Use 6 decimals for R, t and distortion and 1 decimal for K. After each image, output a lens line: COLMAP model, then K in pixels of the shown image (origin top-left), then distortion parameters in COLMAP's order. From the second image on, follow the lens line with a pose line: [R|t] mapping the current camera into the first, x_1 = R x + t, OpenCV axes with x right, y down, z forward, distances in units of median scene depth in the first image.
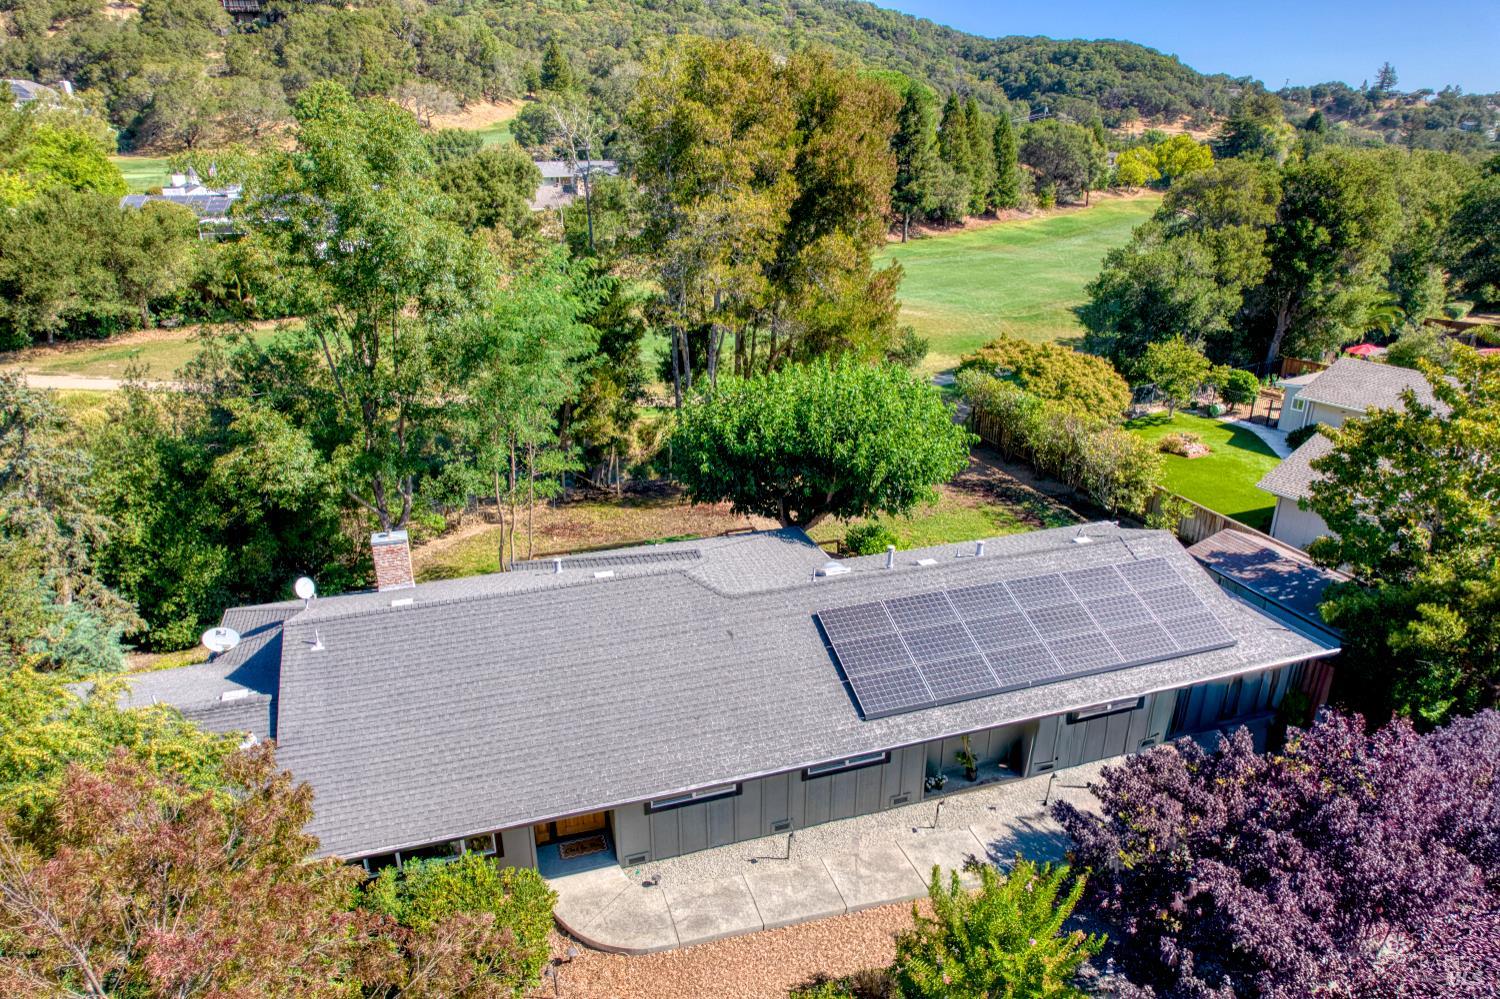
lens RADIAL K [[957.1, 0, 754.8], [0, 957.1, 504.1], [0, 0, 1]] dist [-0.080646, 0.063879]
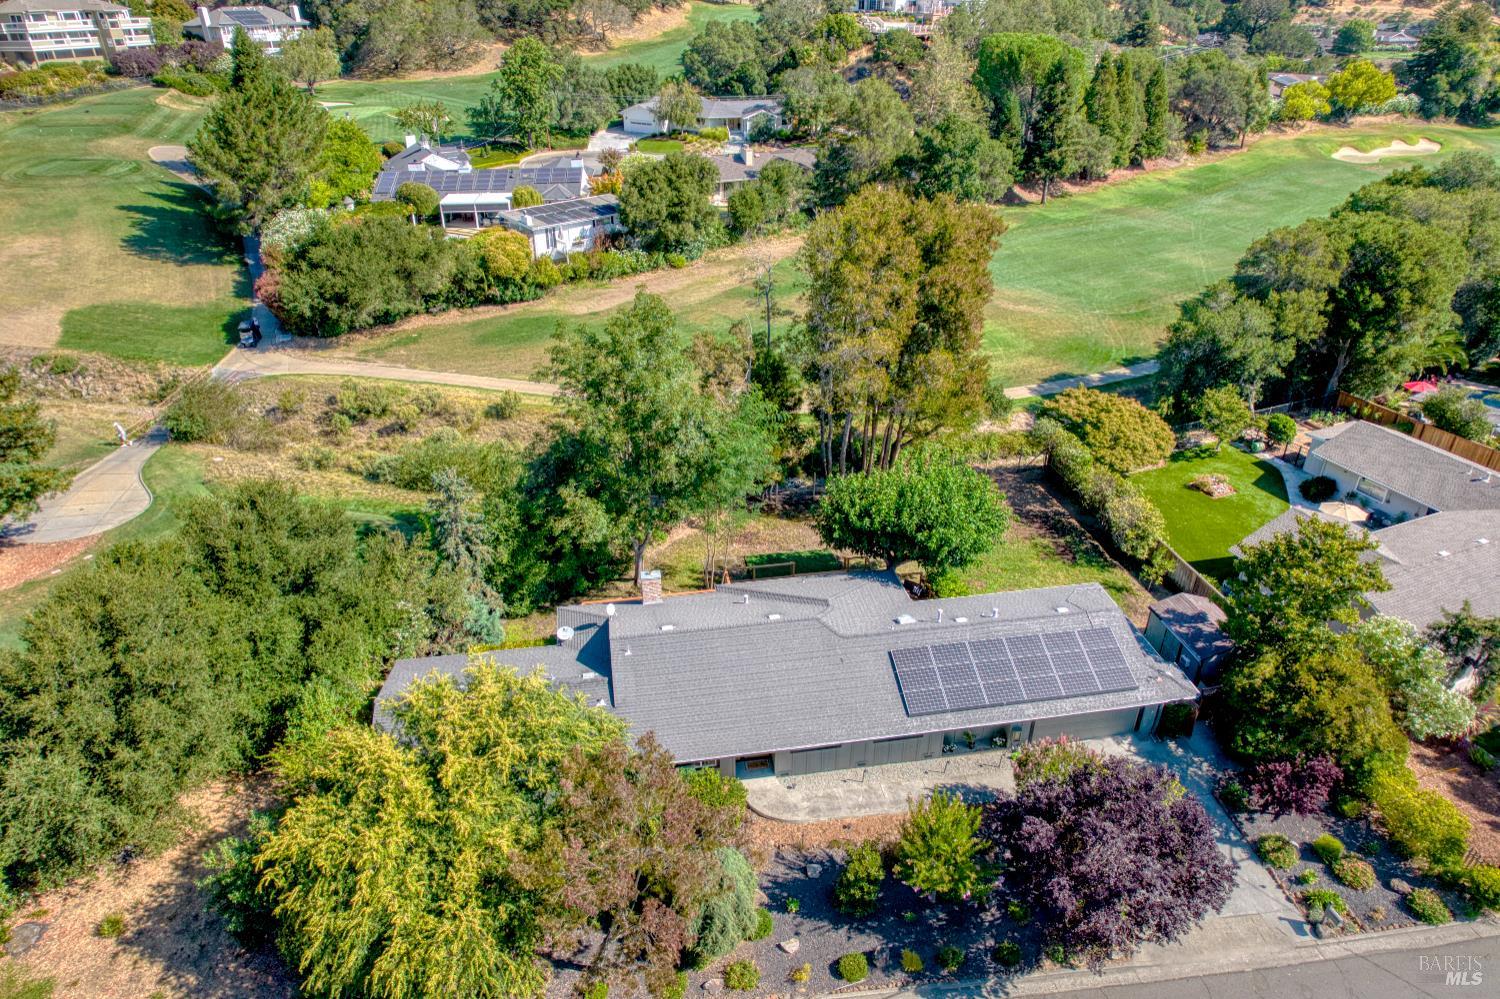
lens RADIAL K [[969.3, 0, 750.0], [0, 969.3, 499.5], [0, 0, 1]] dist [-0.095318, 0.081227]
pose [[0.987331, 0.075654, -0.139474, 0.014159], [-0.056240, 0.988802, 0.138232, -0.164496], [0.148370, -0.128637, 0.980530, -0.319186]]
